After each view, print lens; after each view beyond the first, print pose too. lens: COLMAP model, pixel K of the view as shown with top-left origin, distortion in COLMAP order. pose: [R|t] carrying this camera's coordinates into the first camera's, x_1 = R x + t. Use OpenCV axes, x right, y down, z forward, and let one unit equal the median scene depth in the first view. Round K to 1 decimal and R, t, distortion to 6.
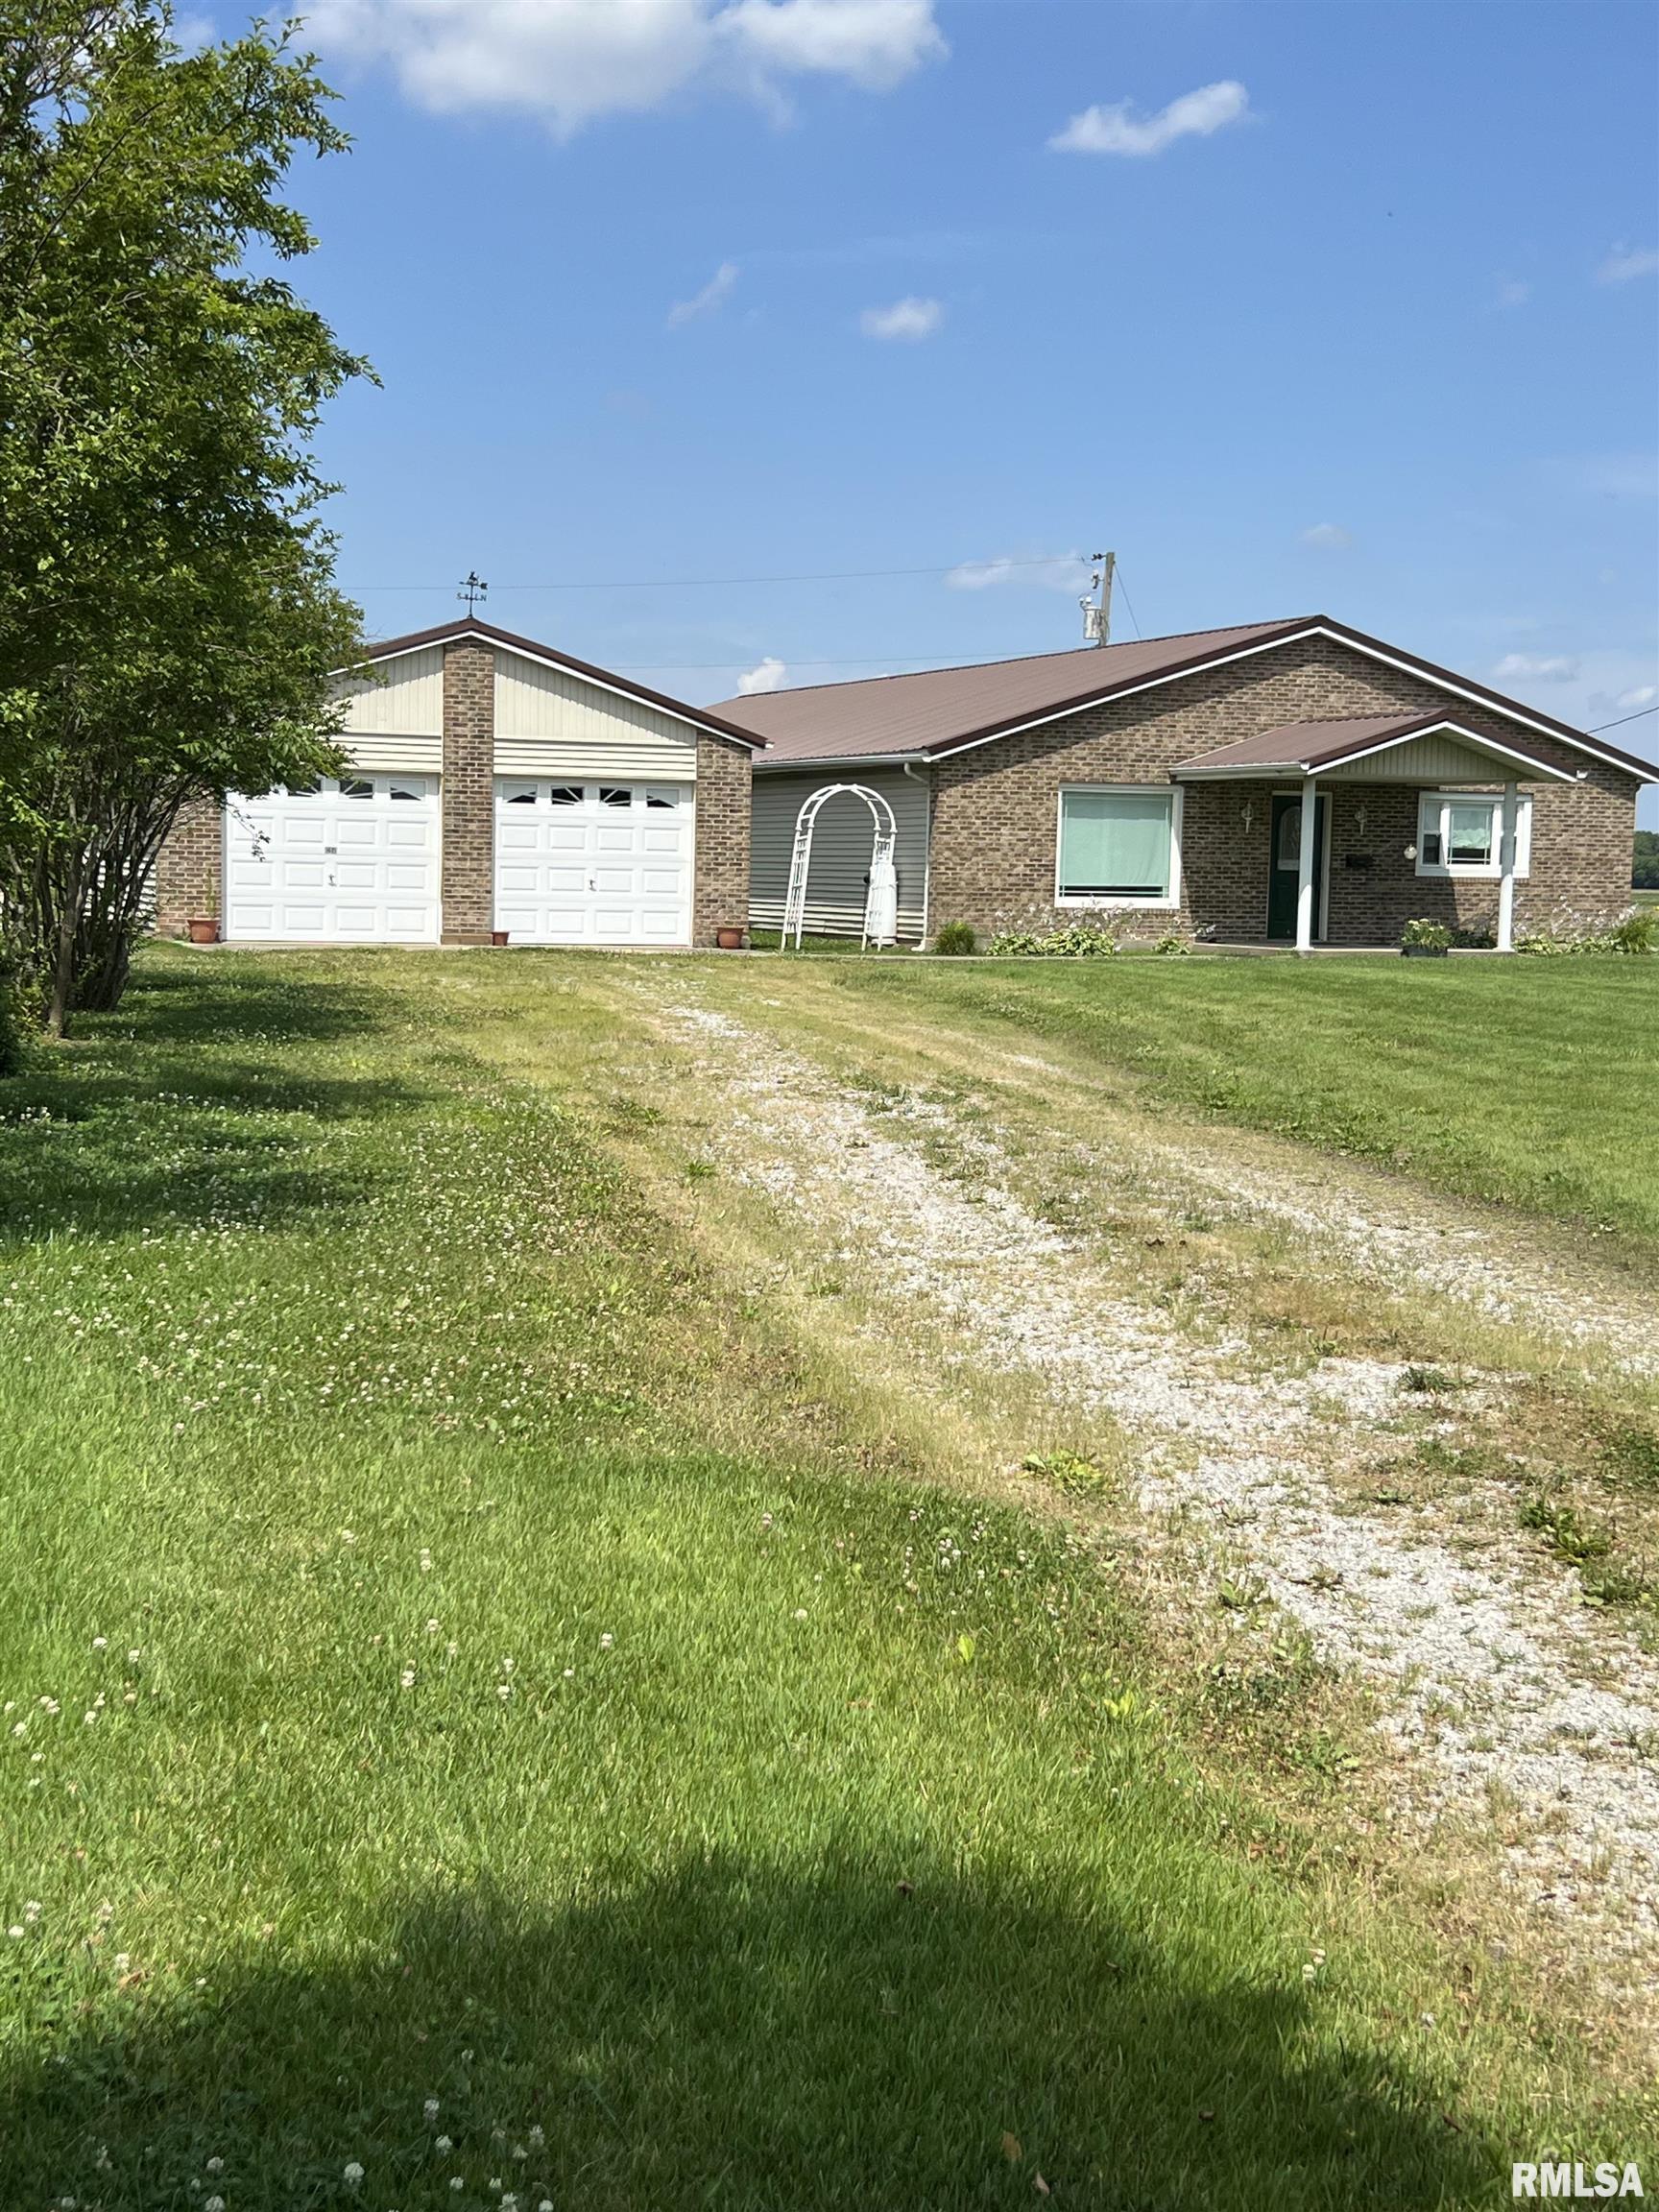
lens RADIAL K [[3224.9, 0, 812.2], [0, 3224.9, 1127.1], [0, 0, 1]] dist [0.110637, 0.000000]
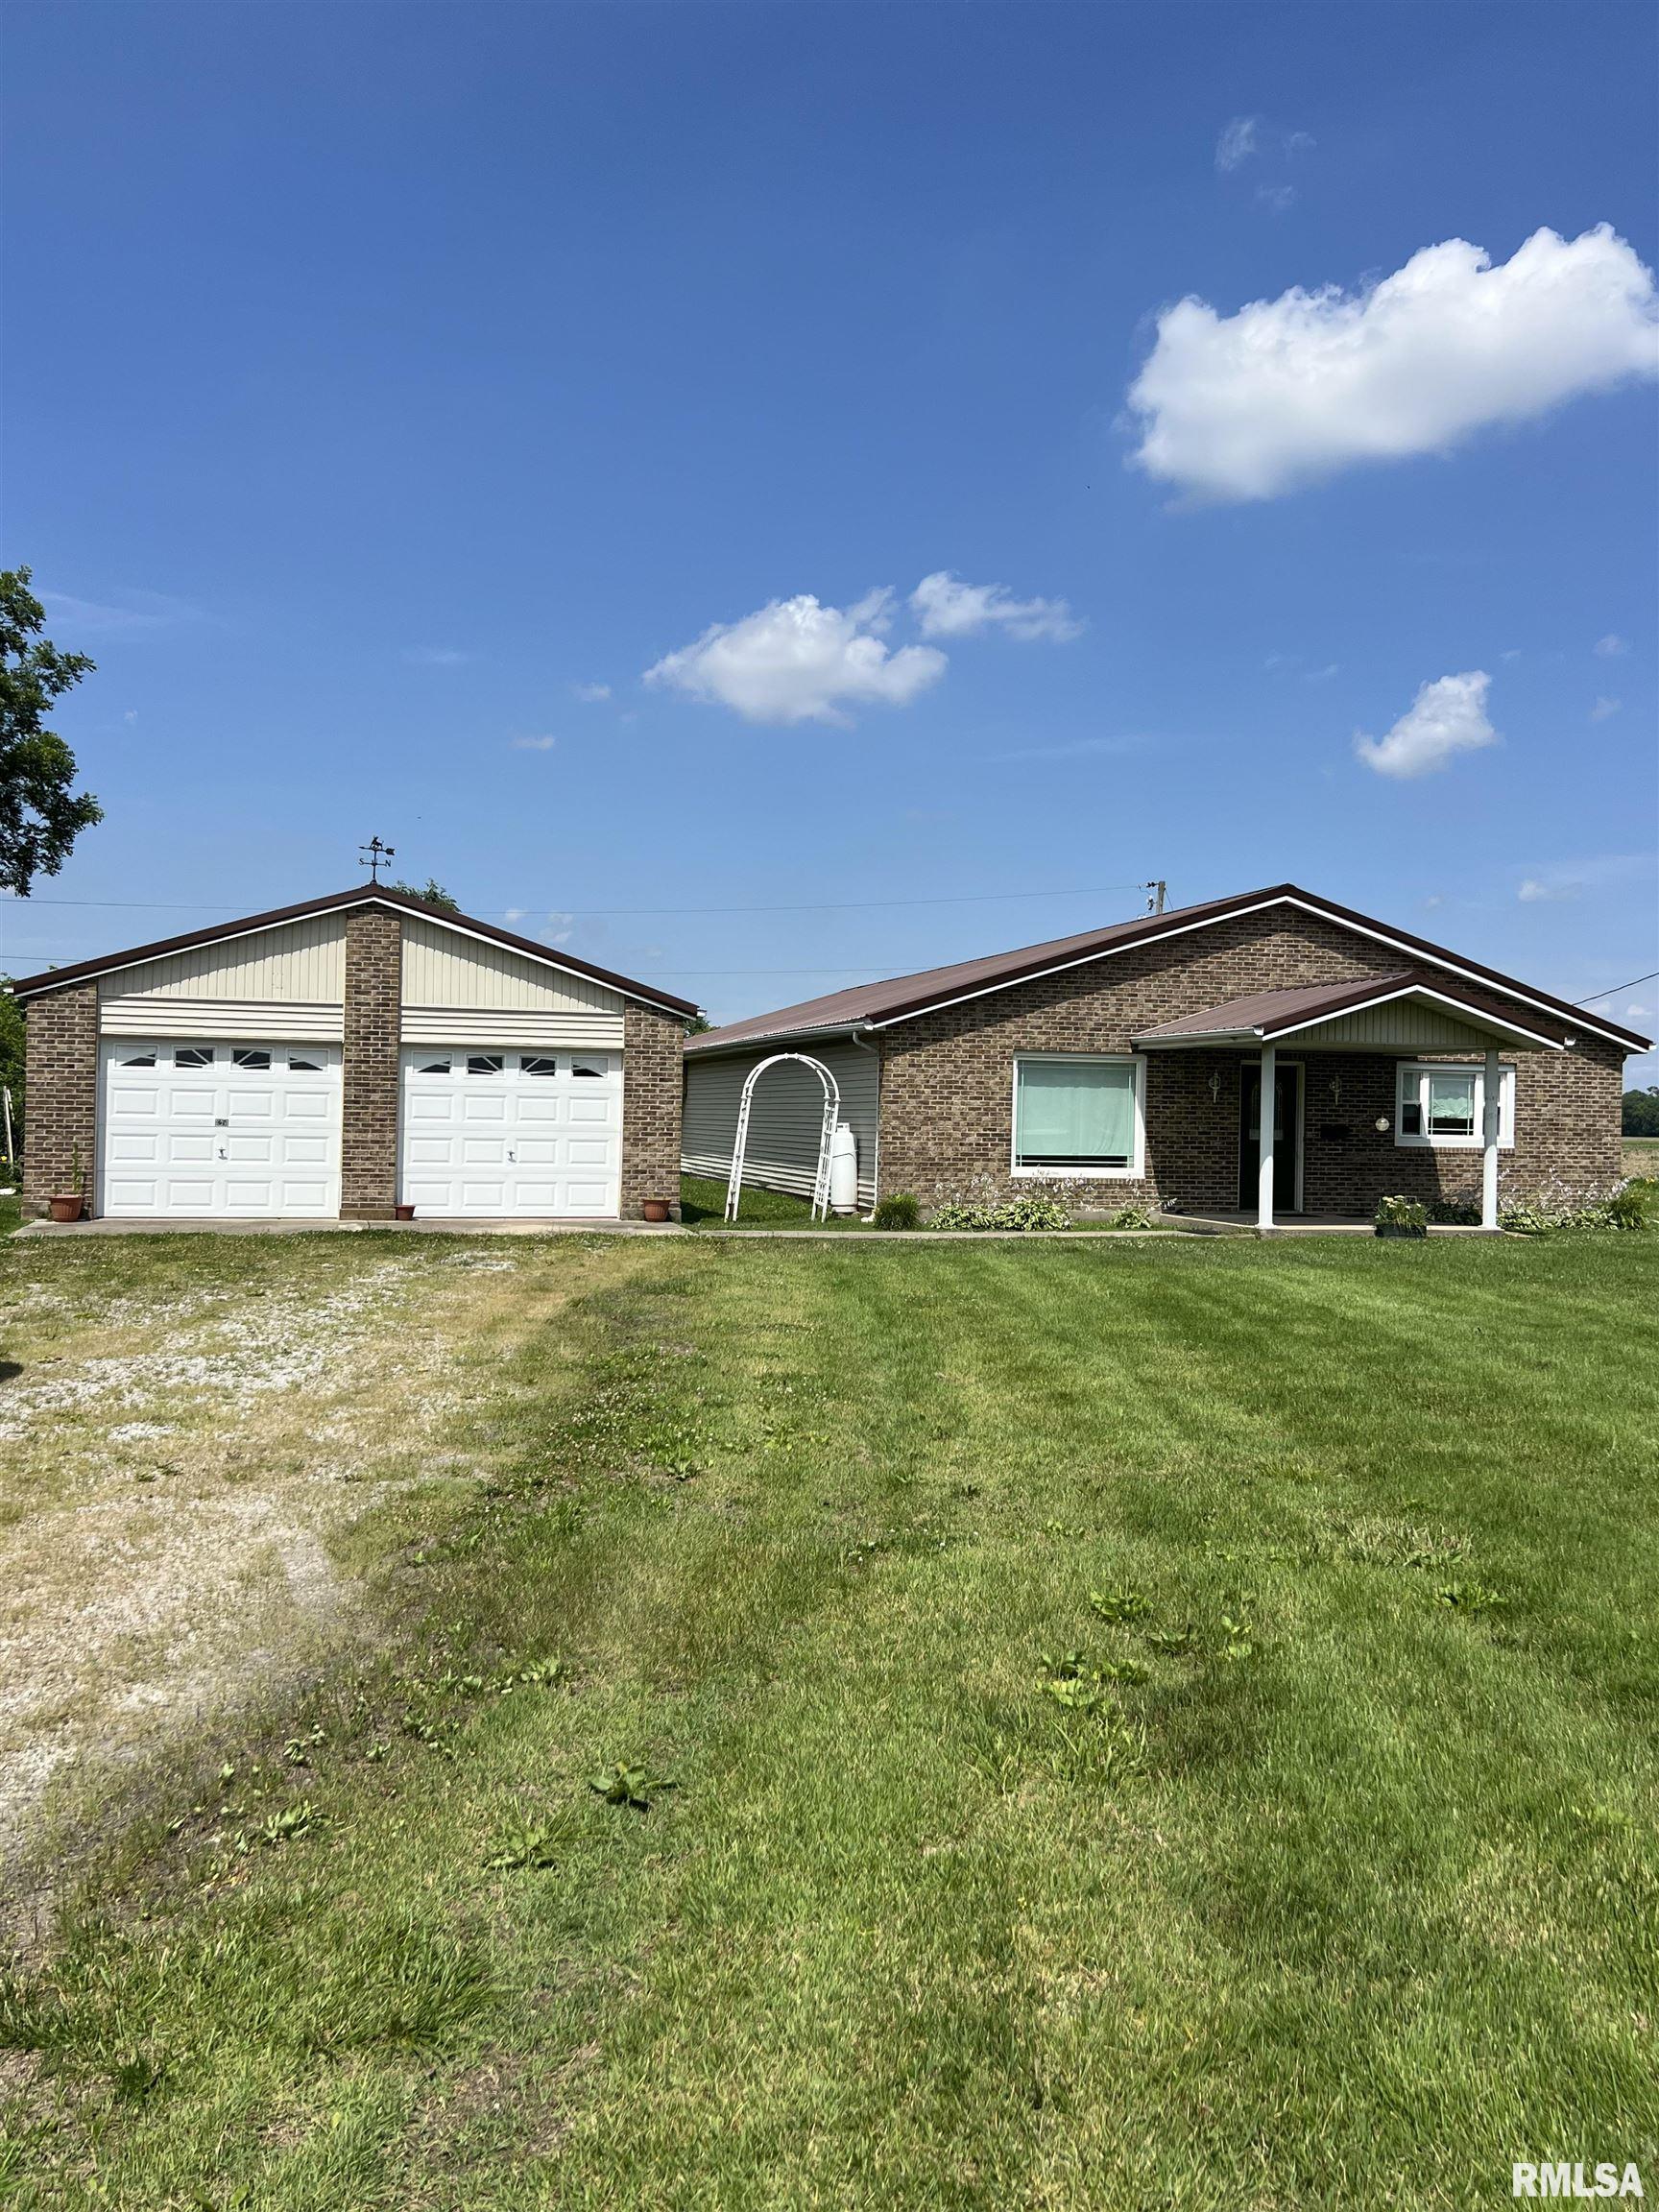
lens RADIAL K [[1842.4, 0, 832.1], [0, 1842.4, 1092.6], [0, 0, 1]] dist [0.040652, -0.024217]
pose [[0.991131, -0.000944, -0.132882, 0.097249], [-0.011417, 0.995672, -0.092230, -0.042416], [0.132394, 0.092929, 0.986831, 0.447127]]
